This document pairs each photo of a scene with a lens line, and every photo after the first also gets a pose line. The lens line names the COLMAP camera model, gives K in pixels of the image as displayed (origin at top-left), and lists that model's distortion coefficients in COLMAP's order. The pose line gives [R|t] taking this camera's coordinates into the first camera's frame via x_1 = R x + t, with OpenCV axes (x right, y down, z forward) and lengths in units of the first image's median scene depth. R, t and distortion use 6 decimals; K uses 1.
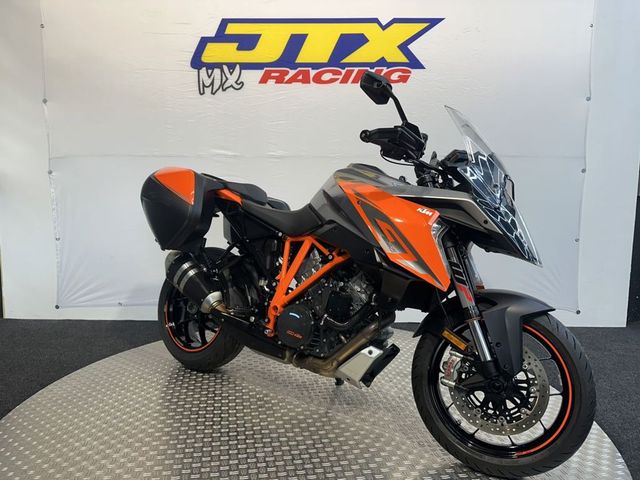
lens RADIAL K [[454.6, 0, 307.5], [0, 454.6, 240.2], [0, 0, 1]] dist [-0.003928, -0.002663]
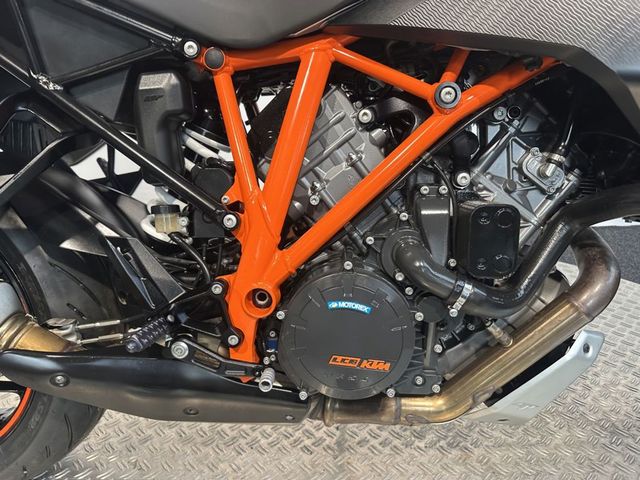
lens RADIAL K [[443.0, 0, 320.0], [0, 443.0, 240.0], [0, 0, 1]] dist [0.059985, -0.000800]
pose [[0.824157, -0.244930, 0.510661, -0.191373], [0.100875, 0.950717, 0.293193, 0.031263], [-0.557306, -0.190125, 0.808247, 0.787917]]
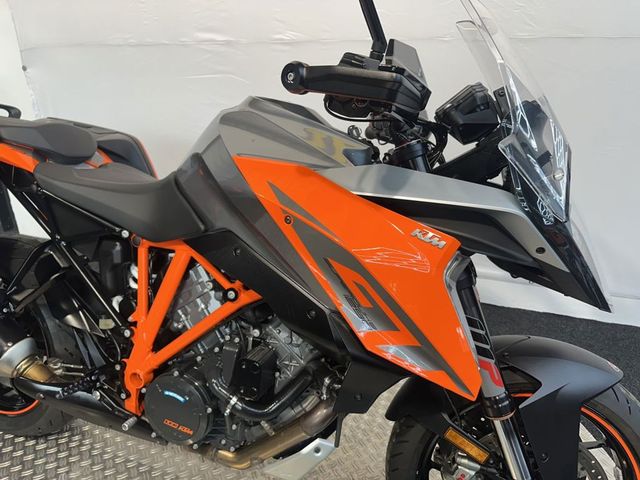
lens RADIAL K [[443.0, 0, 320.0], [0, 443.0, 240.0], [0, 0, 1]] dist [0.059985, -0.000800]
pose [[0.954235, -0.126791, 0.270851, 0.016401], [0.038245, 0.949979, 0.309963, -0.180805], [-0.296603, -0.285419, 0.911352, 0.510708]]
